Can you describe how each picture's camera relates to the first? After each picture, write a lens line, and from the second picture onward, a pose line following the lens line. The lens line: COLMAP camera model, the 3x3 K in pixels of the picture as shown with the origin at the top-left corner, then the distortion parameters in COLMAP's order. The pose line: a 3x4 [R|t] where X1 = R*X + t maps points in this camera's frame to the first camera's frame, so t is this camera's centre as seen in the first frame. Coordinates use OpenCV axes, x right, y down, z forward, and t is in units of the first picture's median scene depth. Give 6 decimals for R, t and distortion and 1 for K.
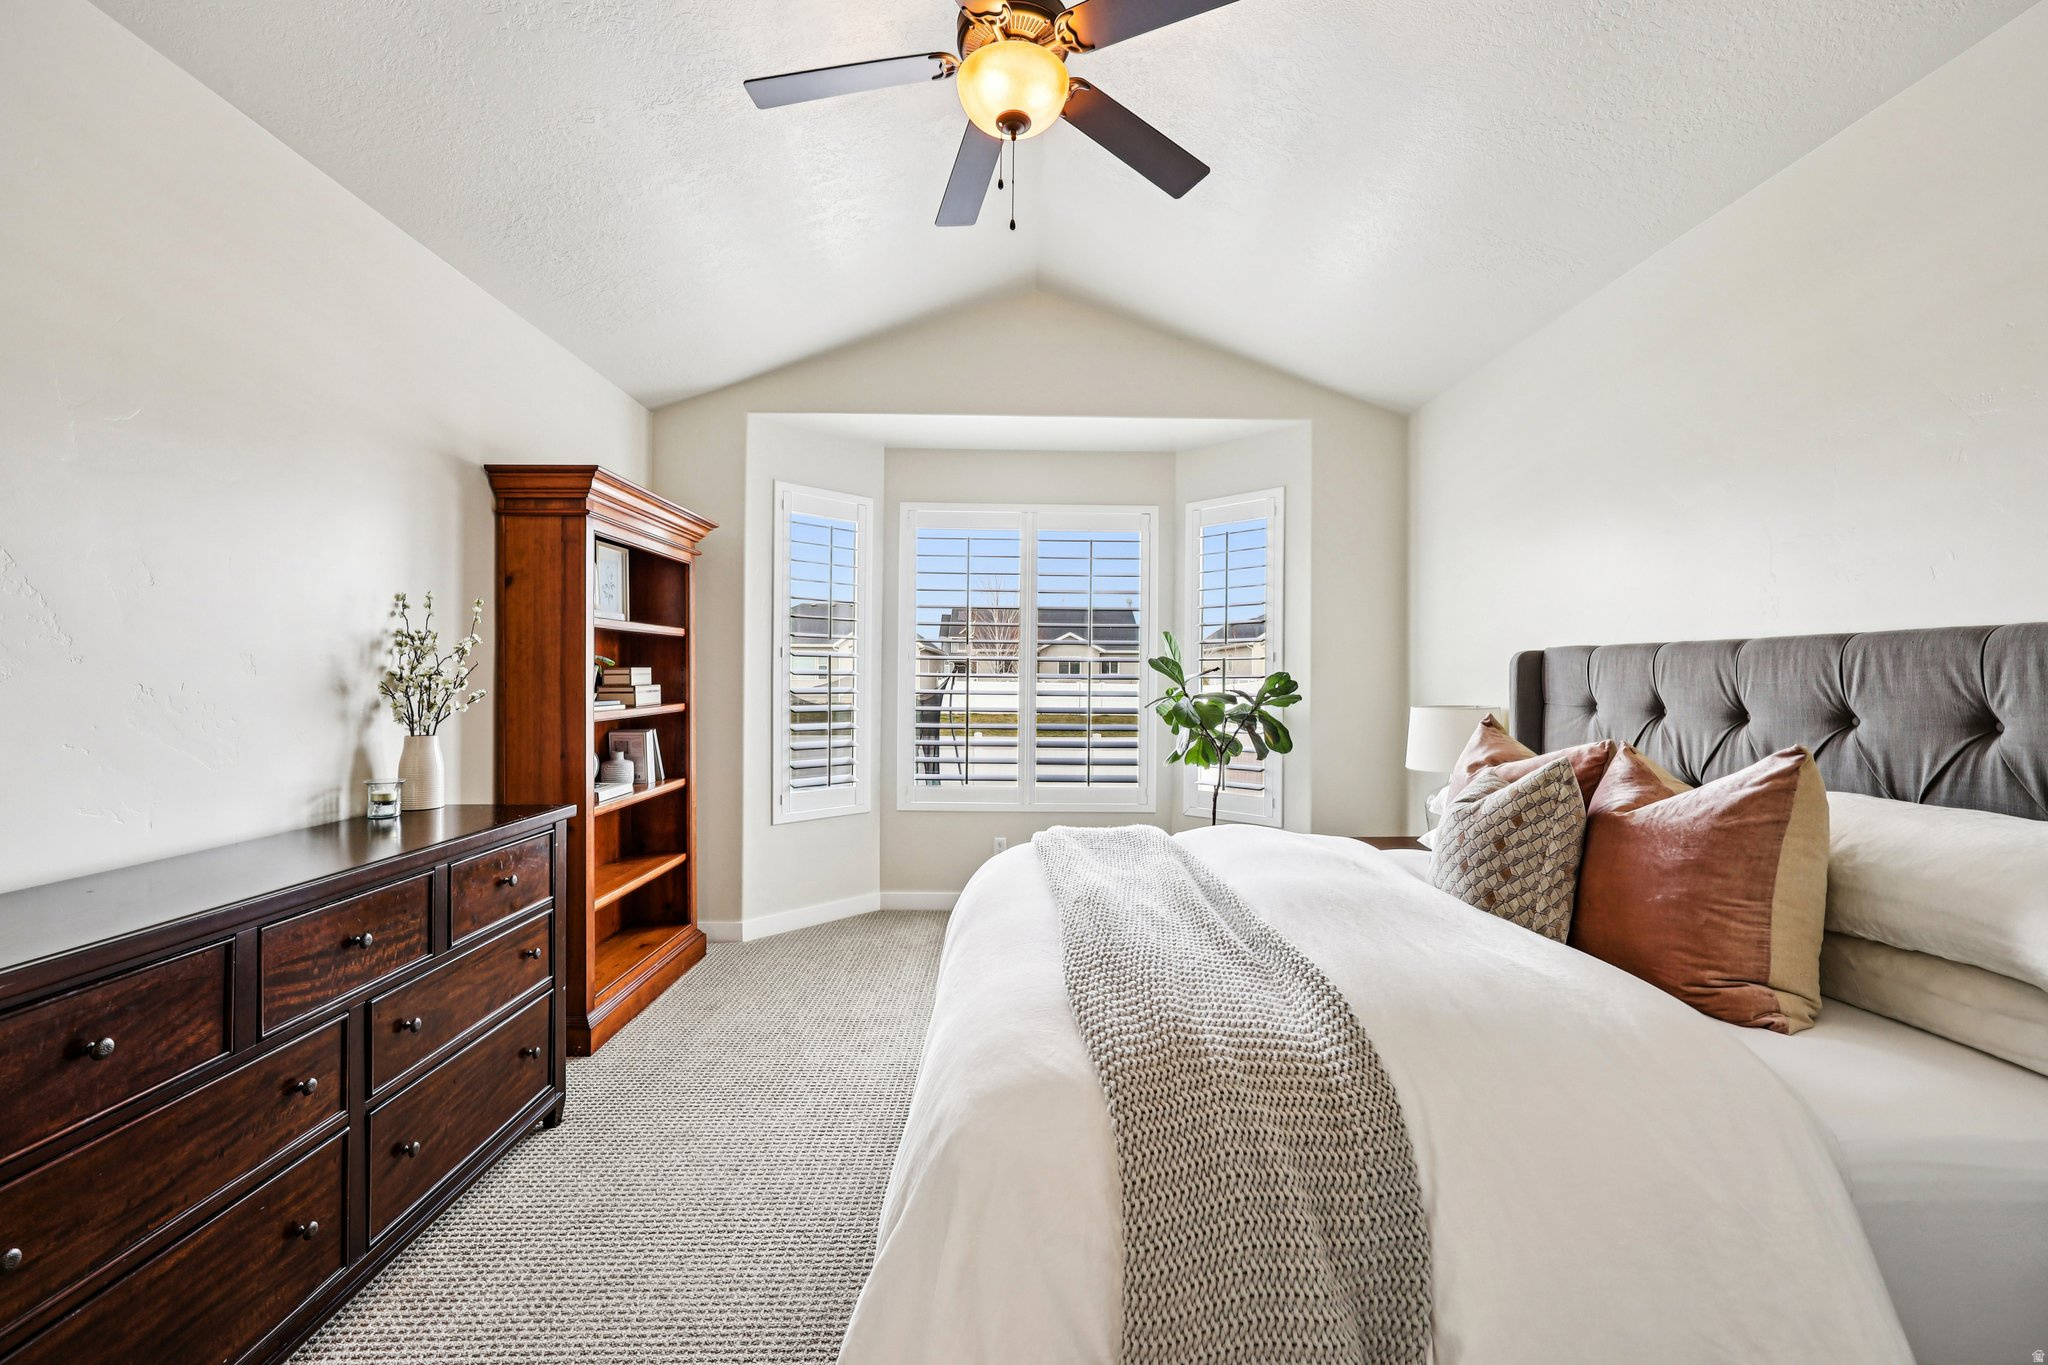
lens RADIAL K [[836.7, 0, 1023.8], [0, 836.7, 675.6], [0, 0, 1]] dist [-0.002893, 0.000594]
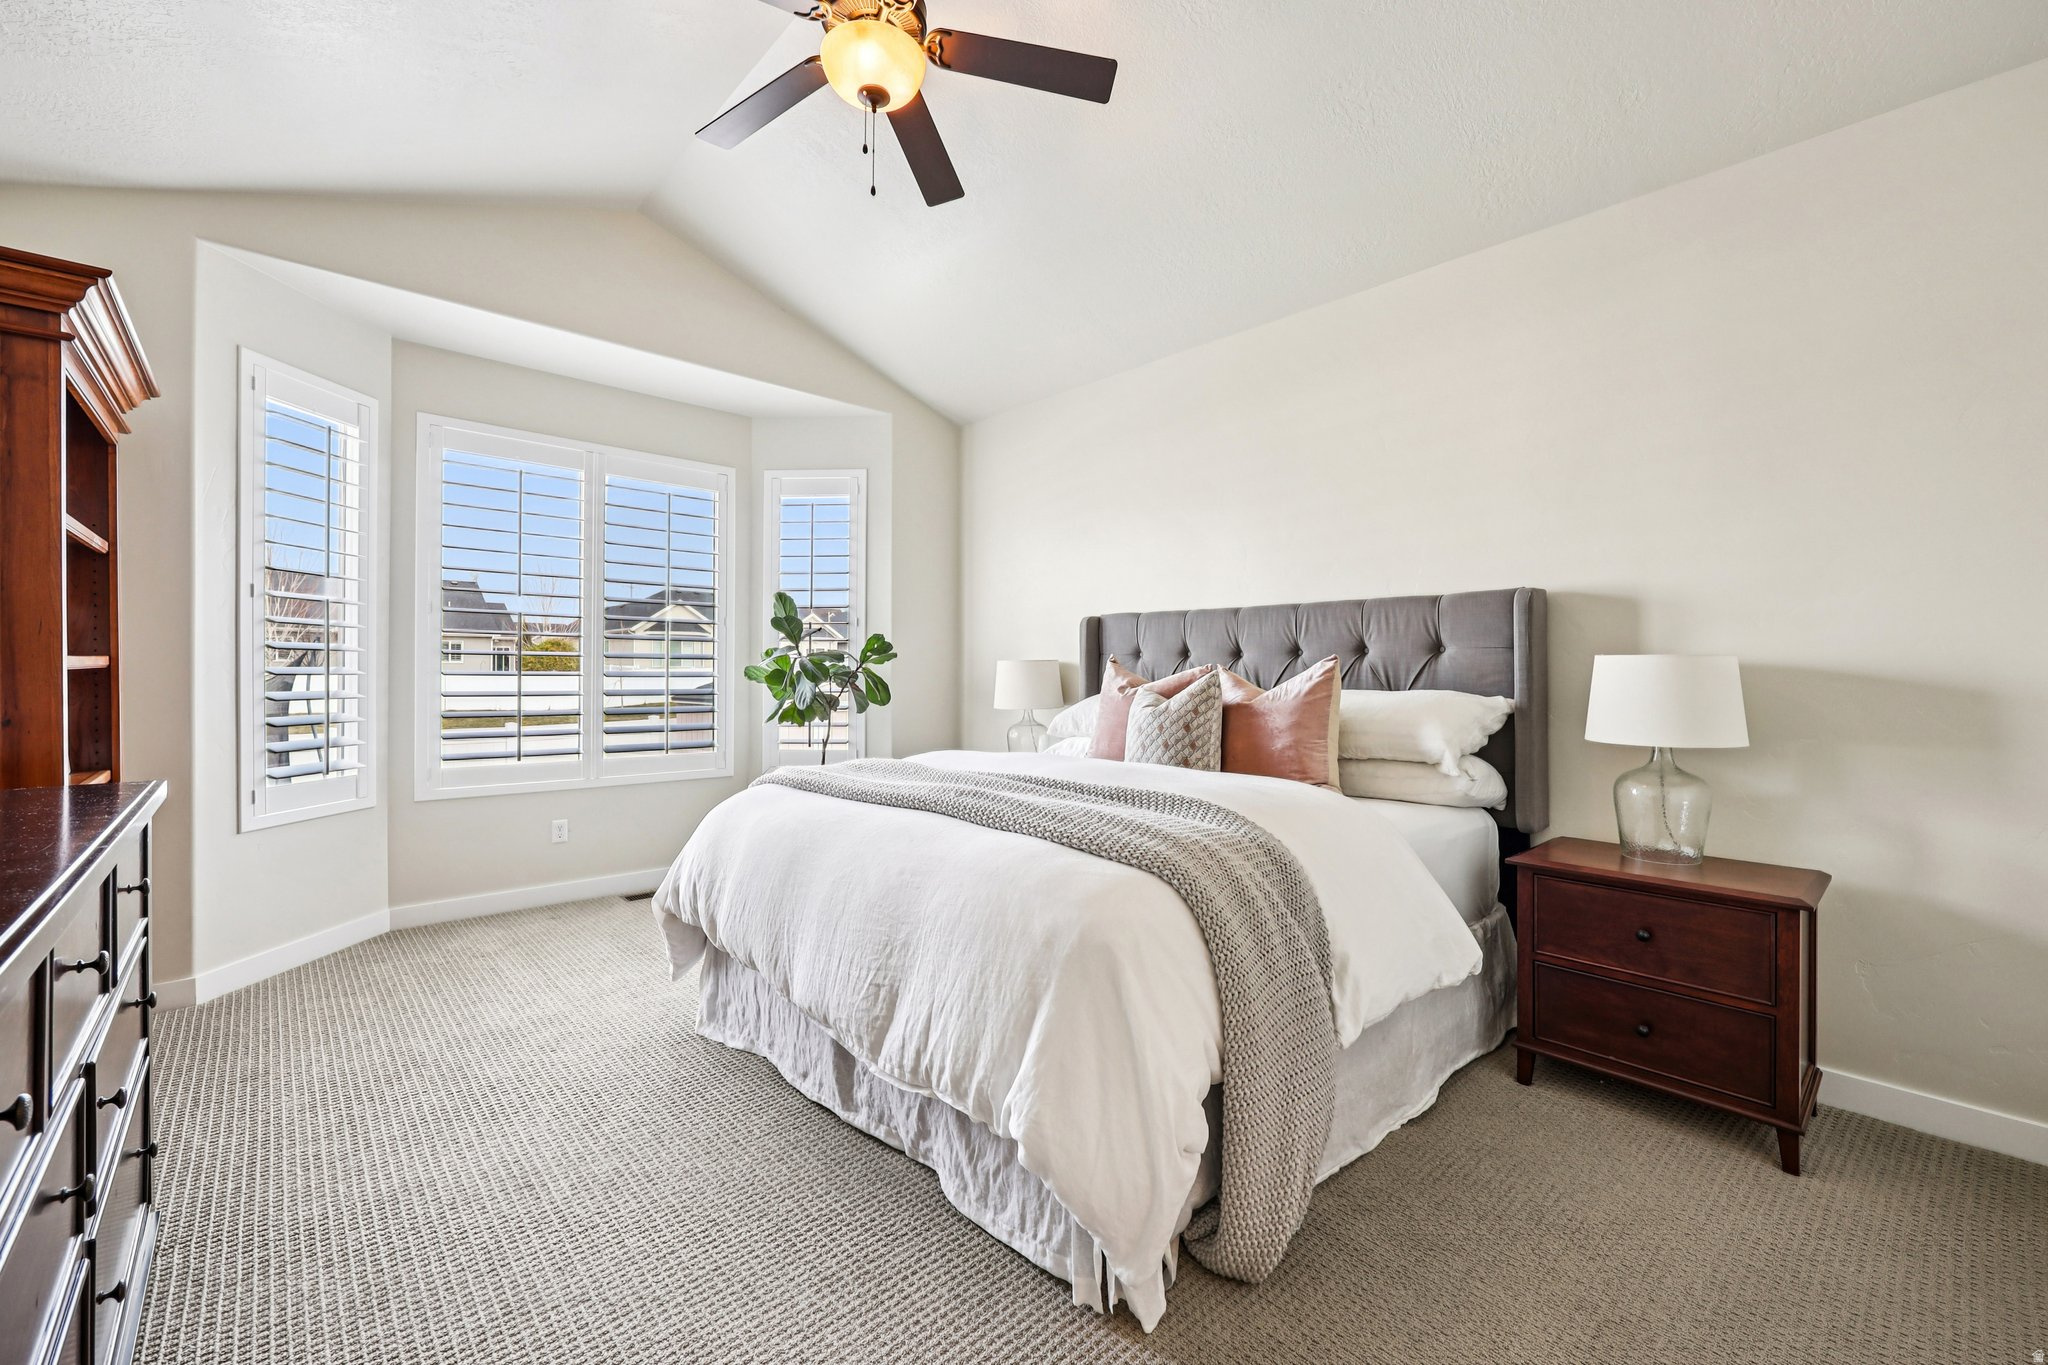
lens RADIAL K [[836.7, 0, 1035.9], [0, 836.7, 677.9], [0, 0, 1]] dist [-0.002893, 0.000594]
pose [[0.738191, -0.009438, 0.674526, -0.412297], [-0.000390, 0.999896, 0.014417, 0.053757], [-0.674592, -0.010905, 0.738110, 0.033850]]
